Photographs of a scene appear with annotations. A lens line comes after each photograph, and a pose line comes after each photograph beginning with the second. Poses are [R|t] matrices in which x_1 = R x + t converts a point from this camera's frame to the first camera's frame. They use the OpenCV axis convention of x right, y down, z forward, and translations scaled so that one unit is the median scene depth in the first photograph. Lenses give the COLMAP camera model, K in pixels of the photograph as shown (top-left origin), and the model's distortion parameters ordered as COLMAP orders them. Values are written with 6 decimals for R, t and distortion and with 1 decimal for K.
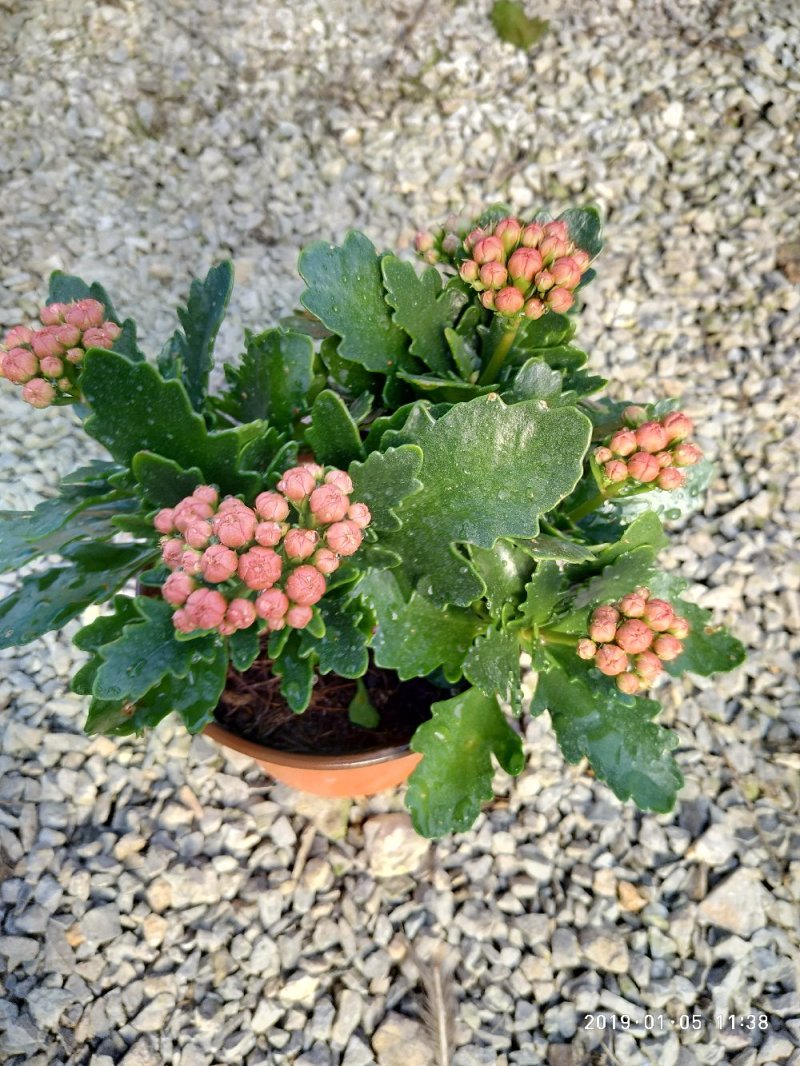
lens RADIAL K [[733.0, 0, 379.9], [0, 733.0, 518.0], [0, 0, 1]] dist [-0.009131, -0.001724]
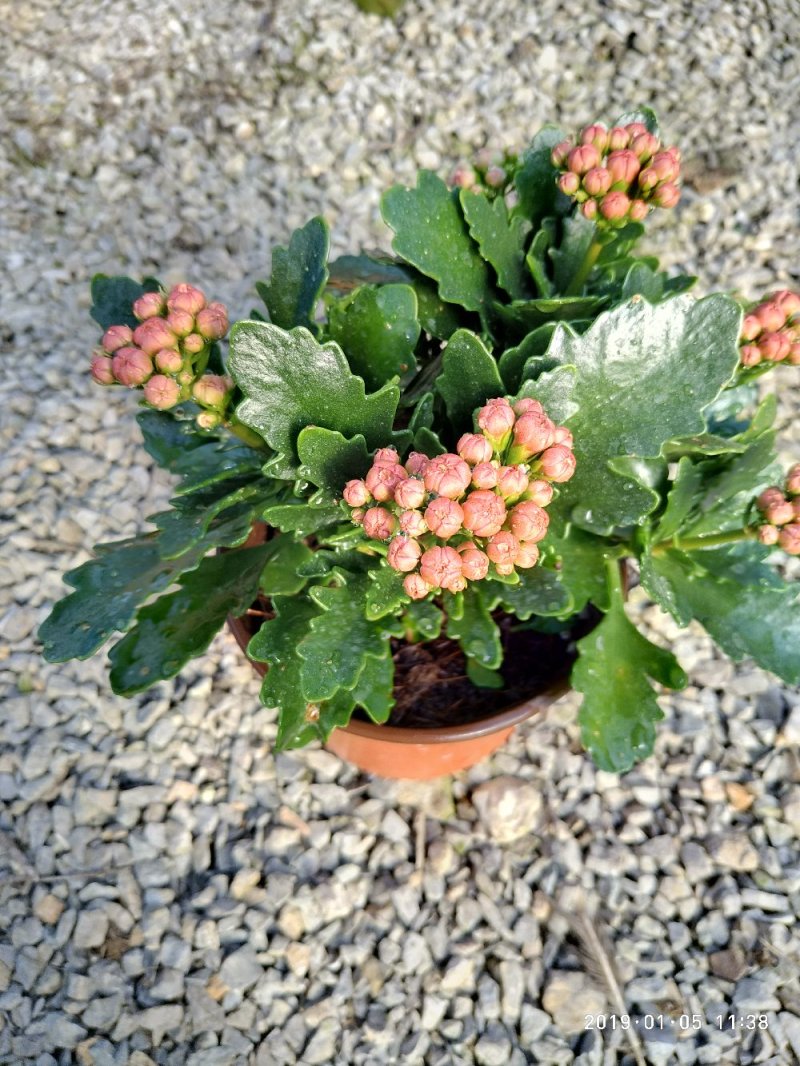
lens RADIAL K [[733.0, 0, 379.9], [0, 733.0, 518.0], [0, 0, 1]] dist [-0.009131, -0.001724]
pose [[0.969380, -0.221619, 0.105773, -0.159028], [0.221231, 0.975098, 0.015541, 0.011981], [-0.106584, 0.008335, 0.994269, 0.034298]]
